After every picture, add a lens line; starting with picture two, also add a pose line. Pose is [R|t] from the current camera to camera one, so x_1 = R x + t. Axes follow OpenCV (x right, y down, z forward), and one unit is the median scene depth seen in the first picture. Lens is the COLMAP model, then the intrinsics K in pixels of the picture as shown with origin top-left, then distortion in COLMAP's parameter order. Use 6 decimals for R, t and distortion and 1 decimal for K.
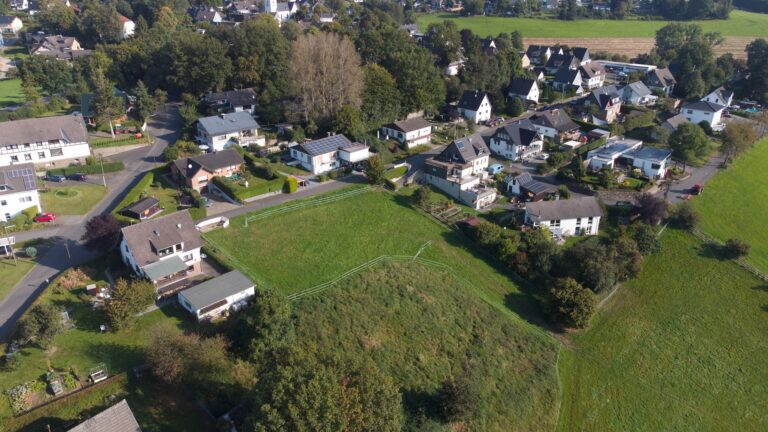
lens RADIAL K [[573.4, 0, 376.1], [0, 573.4, 213.4], [0, 0, 1]] dist [0.038261, 0.011954]
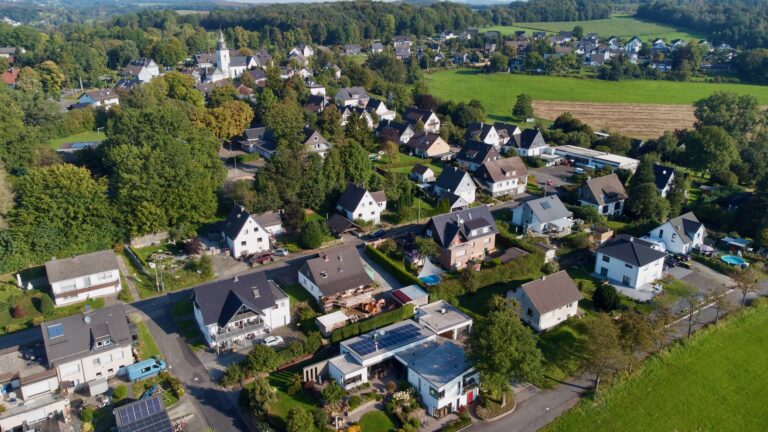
lens RADIAL K [[573.4, 0, 376.1], [0, 573.4, 213.4], [0, 0, 1]] dist [0.038261, 0.011954]
pose [[0.982541, 0.064800, -0.174397, 0.292065], [-0.077150, 0.994900, -0.064983, -0.117881], [0.169297, 0.077304, 0.982529, 0.260443]]
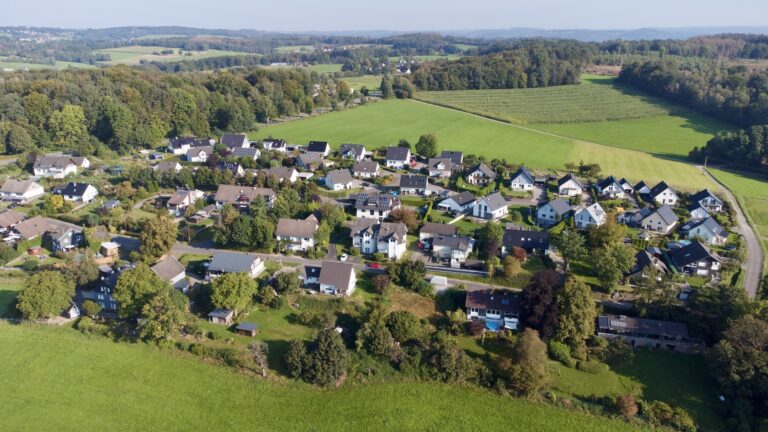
lens RADIAL K [[573.4, 0, 376.1], [0, 573.4, 213.4], [0, 0, 1]] dist [0.038261, 0.011954]
pose [[0.963733, 0.084184, -0.253243, 0.794981], [-0.112172, 0.988828, -0.098168, -0.729895], [0.242150, 0.123014, 0.962409, 1.366017]]
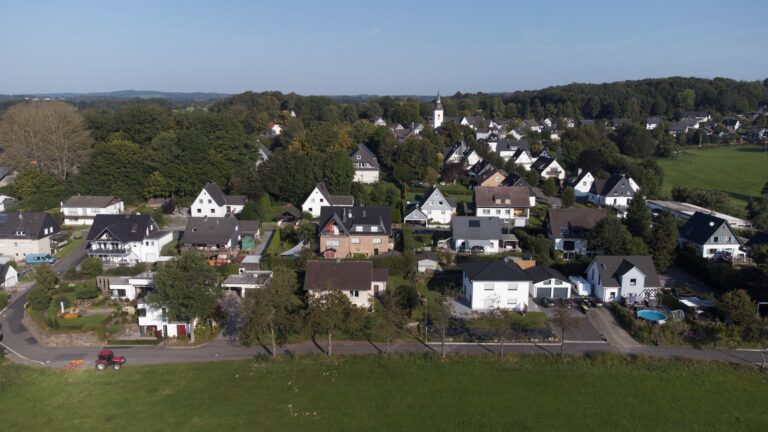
lens RADIAL K [[573.4, 0, 376.1], [0, 573.4, 213.4], [0, 0, 1]] dist [0.038261, 0.011954]
pose [[0.693370, 0.140116, -0.706828, 0.609074], [-0.295721, 0.949834, -0.101803, -0.107638], [0.657105, 0.279611, 0.700022, 0.405114]]
